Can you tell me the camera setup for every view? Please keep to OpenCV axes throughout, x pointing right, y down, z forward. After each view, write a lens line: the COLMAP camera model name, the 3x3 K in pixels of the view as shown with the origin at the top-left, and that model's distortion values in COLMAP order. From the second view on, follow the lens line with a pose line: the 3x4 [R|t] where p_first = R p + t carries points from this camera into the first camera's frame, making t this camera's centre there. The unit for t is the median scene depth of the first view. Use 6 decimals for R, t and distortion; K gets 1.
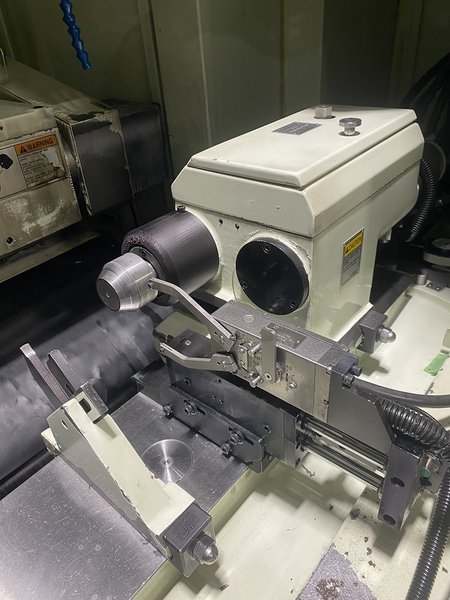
lens RADIAL K [[472.5, 0, 225.0], [0, 472.5, 300.0], [0, 0, 1]] dist [0.003705, 0.003327]
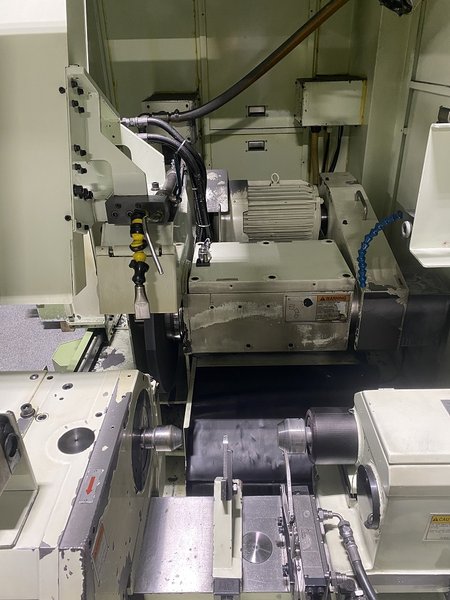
lens RADIAL K [[455.7, 0, 225.0], [0, 455.7, 300.0], [0, 0, 1]] dist [0.006657, -0.000287]
pose [[0.643436, 0.413639, -0.644121, 0.283700], [-0.451811, 0.884455, 0.116645, -0.328077], [0.617945, 0.215967, 0.755977, -0.254555]]
